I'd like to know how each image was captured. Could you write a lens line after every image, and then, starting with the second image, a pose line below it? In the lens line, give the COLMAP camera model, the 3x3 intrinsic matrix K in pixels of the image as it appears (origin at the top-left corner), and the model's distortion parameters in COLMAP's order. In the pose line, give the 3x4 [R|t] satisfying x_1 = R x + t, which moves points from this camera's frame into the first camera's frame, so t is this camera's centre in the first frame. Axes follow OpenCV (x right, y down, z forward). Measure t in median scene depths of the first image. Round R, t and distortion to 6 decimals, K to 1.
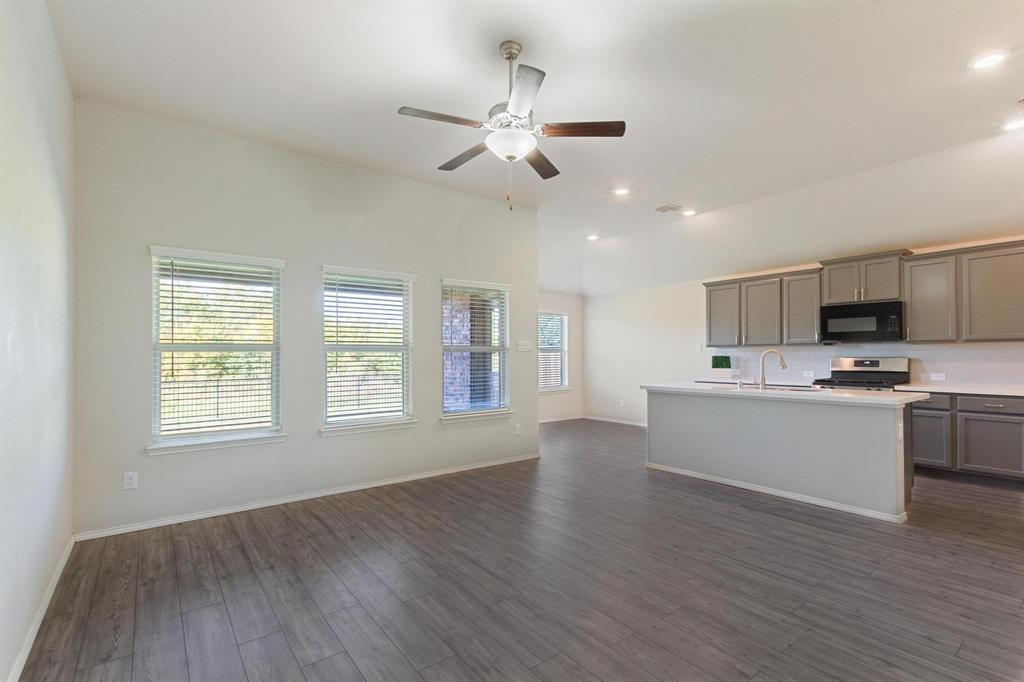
lens RADIAL K [[478.5, 0, 521.3], [0, 478.5, 348.4], [0, 0, 1]] dist [0.008812, -0.002119]
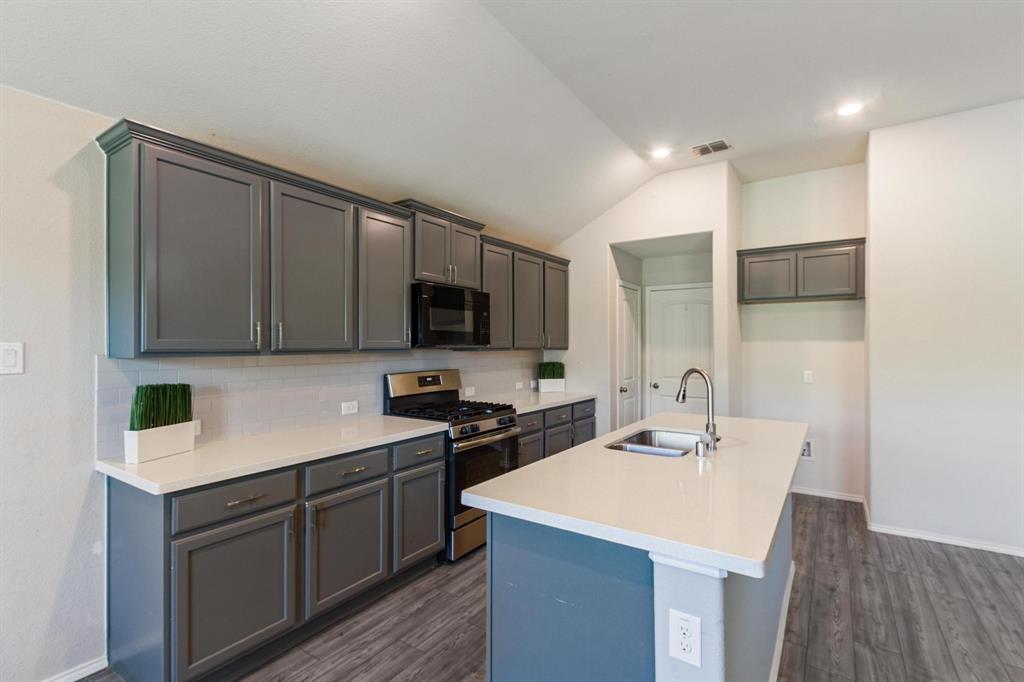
lens RADIAL K [[478.5, 0, 528.3], [0, 478.5, 340.3], [0, 0, 1]] dist [0.008812, -0.002119]
pose [[-0.296018, 0.020833, 0.954955, 0.066865], [-0.008539, 0.999664, -0.024455, -0.008616], [-0.955144, -0.015393, -0.295740, 1.061516]]
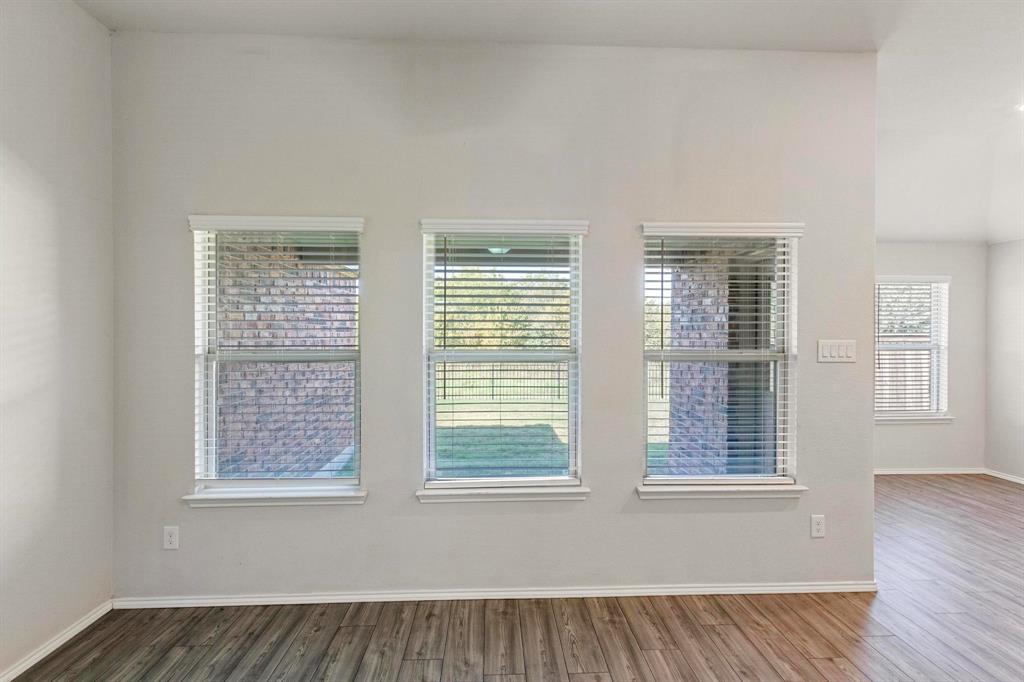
lens RADIAL K [[478.5, 0, 509.8], [0, 478.5, 340.2], [0, 0, 1]] dist [0.008812, -0.002119]
pose [[0.809934, 0.011130, -0.586416, 0.022731], [0.003196, 0.999721, 0.023389, -0.026732], [0.586512, -0.020818, 0.809673, 0.424012]]
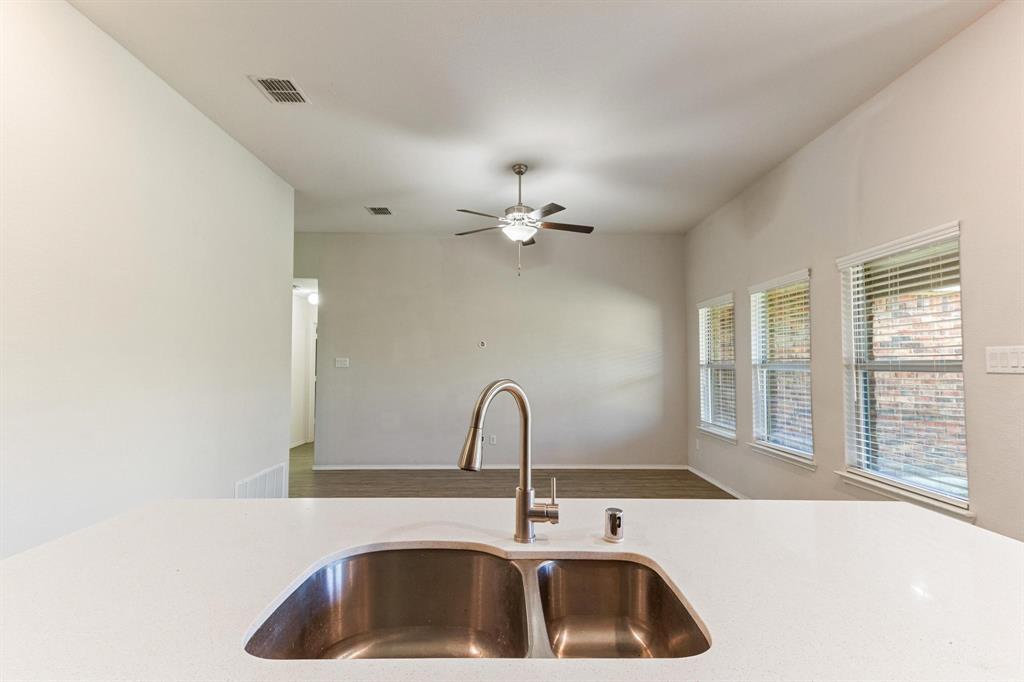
lens RADIAL K [[478.5, 0, 502.9], [0, 478.5, 337.7], [0, 0, 1]] dist [0.008812, -0.002119]
pose [[-0.629217, -0.040578, -0.776170, 0.562633], [0.012329, 0.997989, -0.062169, -0.002594], [0.777132, -0.048687, -0.627452, 0.923234]]
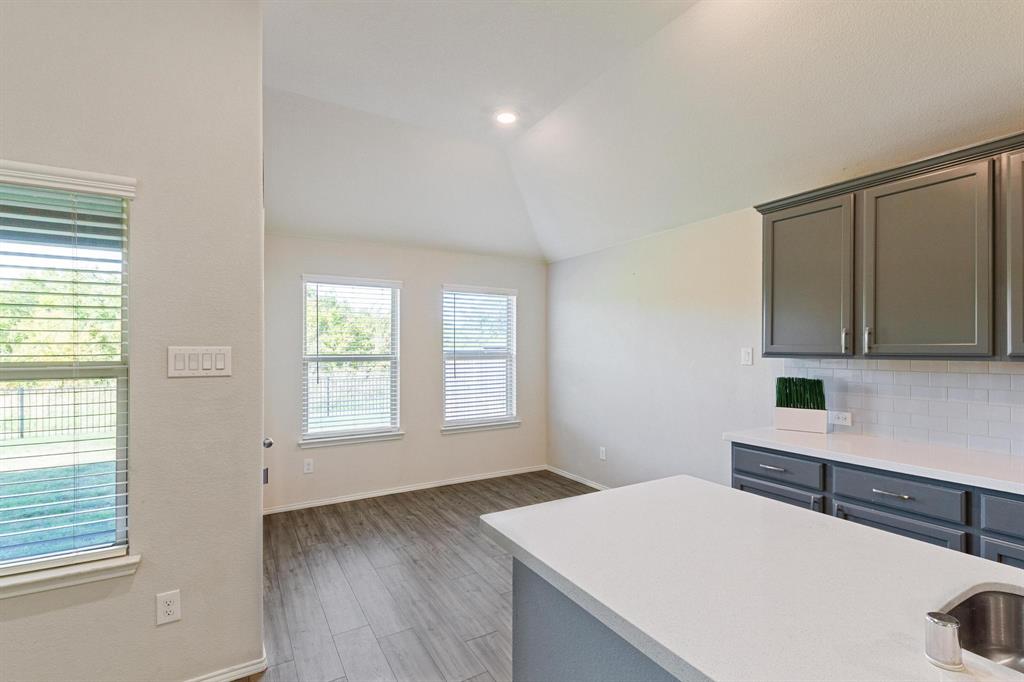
lens RADIAL K [[478.5, 0, 514.2], [0, 478.5, 345.7], [0, 0, 1]] dist [0.008812, -0.002119]
pose [[0.990600, 0.003839, -0.136738, 0.278384], [-0.002476, 0.999946, 0.010140, -0.019856], [0.136769, -0.009706, 0.990555, 0.675940]]
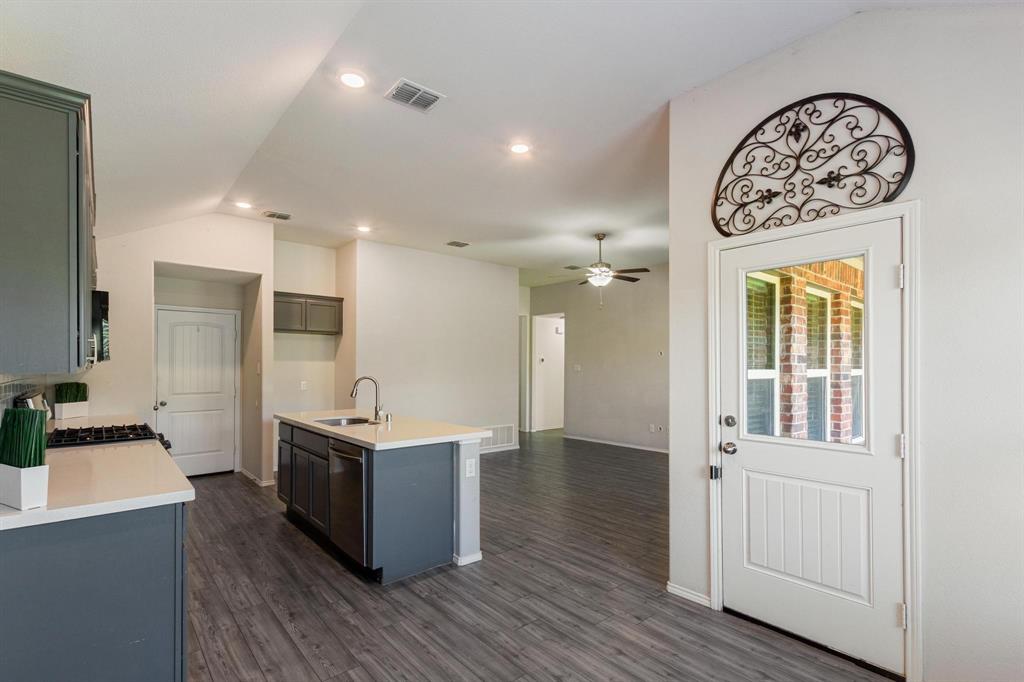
lens RADIAL K [[478.5, 0, 515.9], [0, 478.5, 356.1], [0, 0, 1]] dist [0.008812, -0.002119]
pose [[-0.998794, 0.012281, -0.047532, 0.223431], [0.013873, 0.999349, -0.033299, 0.001969], [0.047092, -0.033918, -0.998315, 1.514837]]
